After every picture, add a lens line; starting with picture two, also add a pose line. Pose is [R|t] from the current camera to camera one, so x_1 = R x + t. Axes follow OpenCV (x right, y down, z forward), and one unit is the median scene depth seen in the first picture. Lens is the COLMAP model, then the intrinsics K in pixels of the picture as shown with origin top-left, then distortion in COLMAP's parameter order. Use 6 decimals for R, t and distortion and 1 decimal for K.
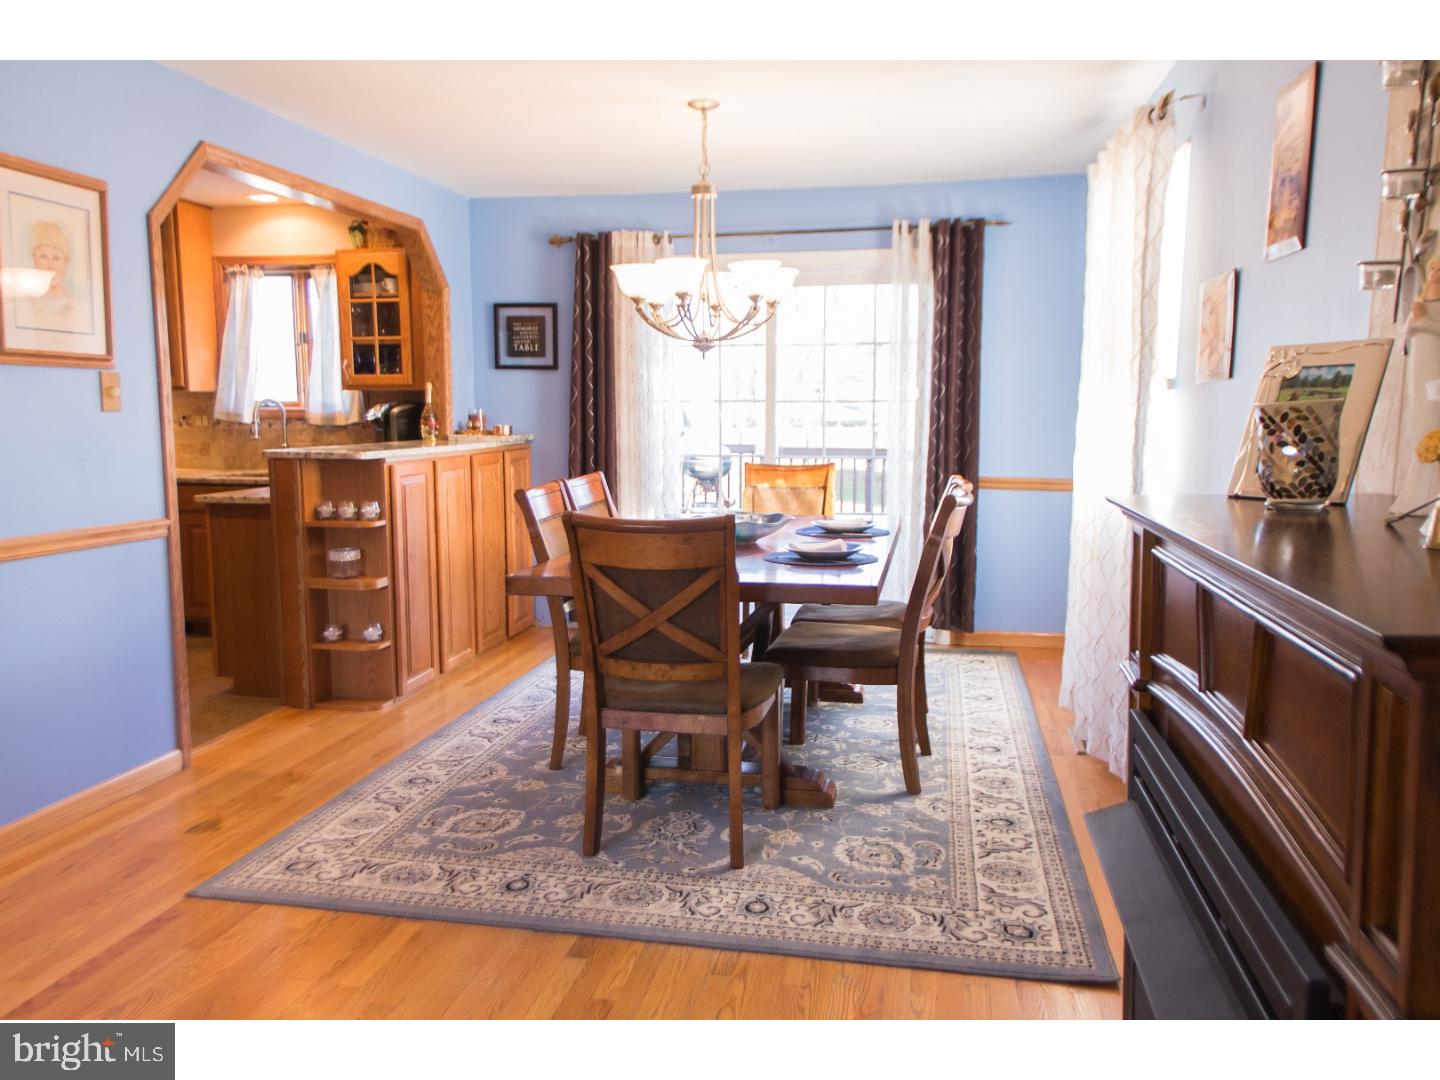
lens RADIAL K [[1126.2, 0, 720.0], [0, 1126.2, 540.0], [0, 0, 1]] dist [0.030941, -0.002453]
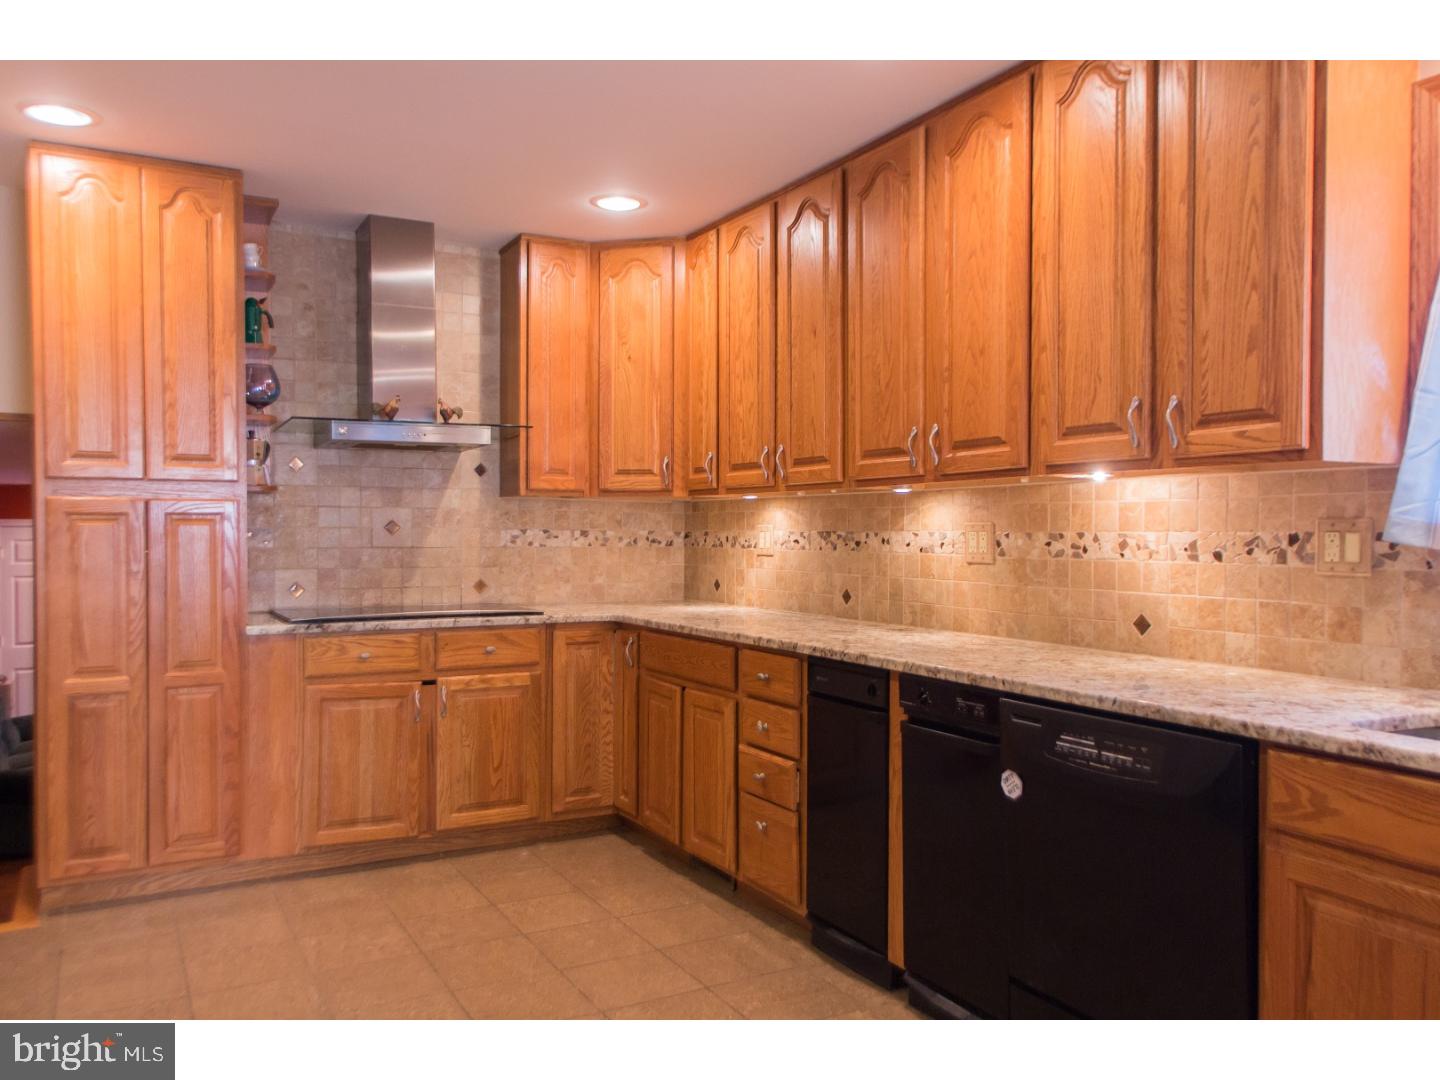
lens RADIAL K [[1126.2, 0, 720.0], [0, 1126.2, 540.0], [0, 0, 1]] dist [0.030941, -0.002453]
pose [[0.644480, 0.007650, -0.764582, -0.311444], [-0.091004, 0.993610, -0.066767, -0.065961], [0.759186, 0.112610, 0.641058, 0.622541]]
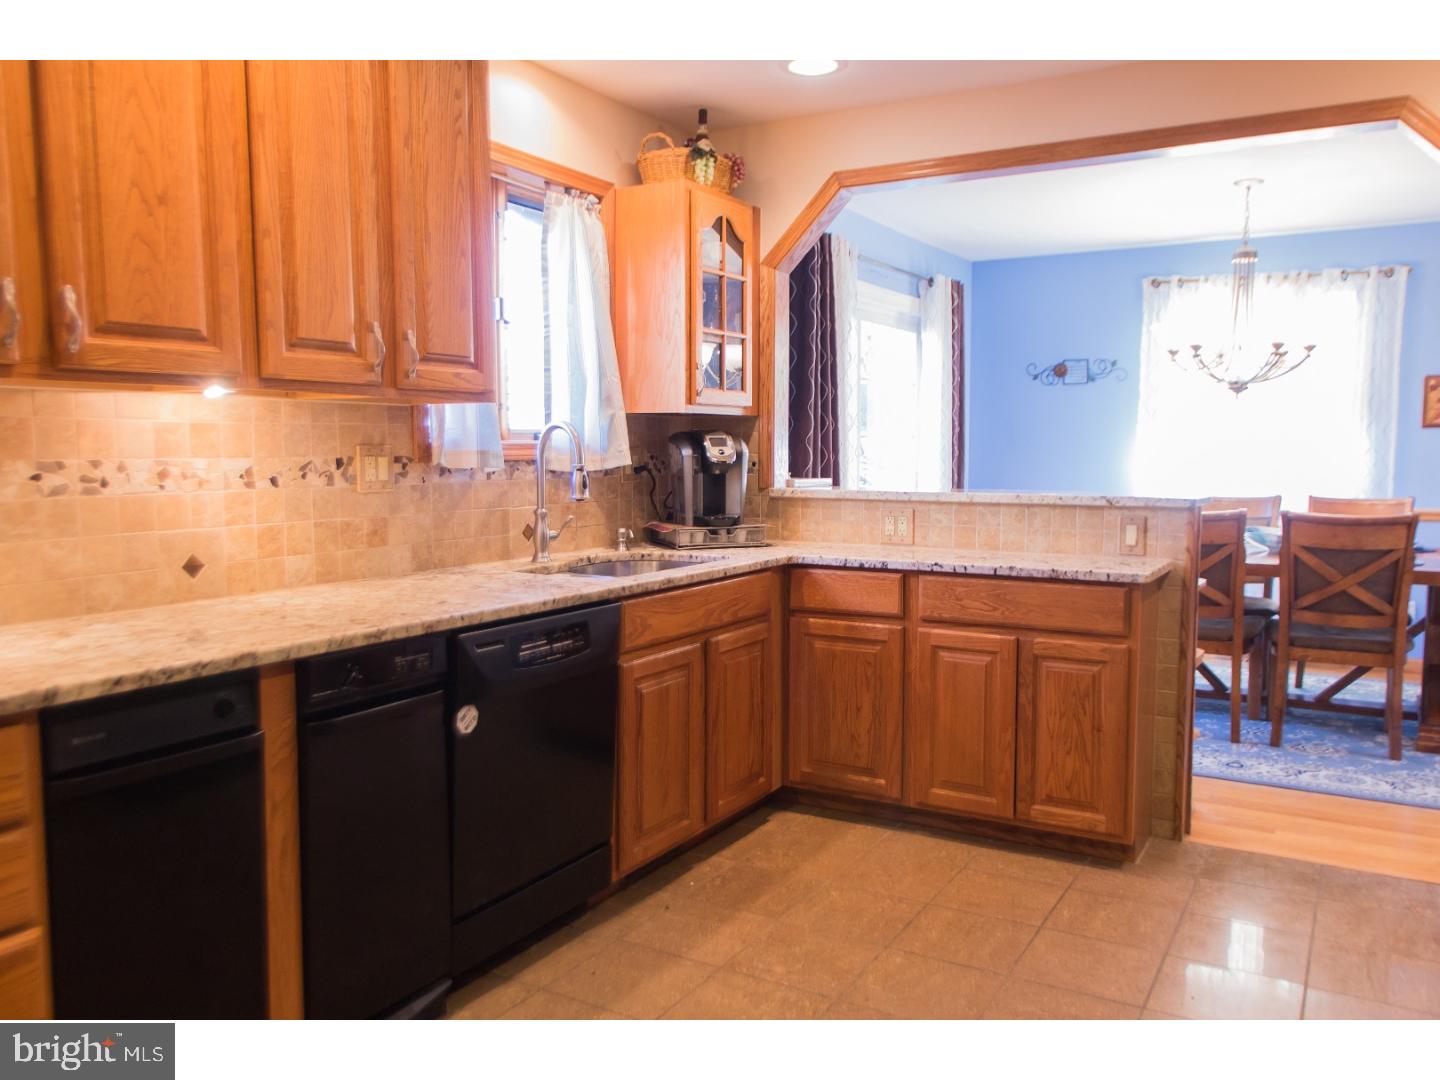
lens RADIAL K [[1126.2, 0, 720.0], [0, 1126.2, 540.0], [0, 0, 1]] dist [0.030941, -0.002453]
pose [[0.318899, -0.079744, 0.944428, -0.848507], [0.108893, 0.992938, 0.047070, -0.085208], [-0.941512, 0.087831, 0.325331, 0.744205]]
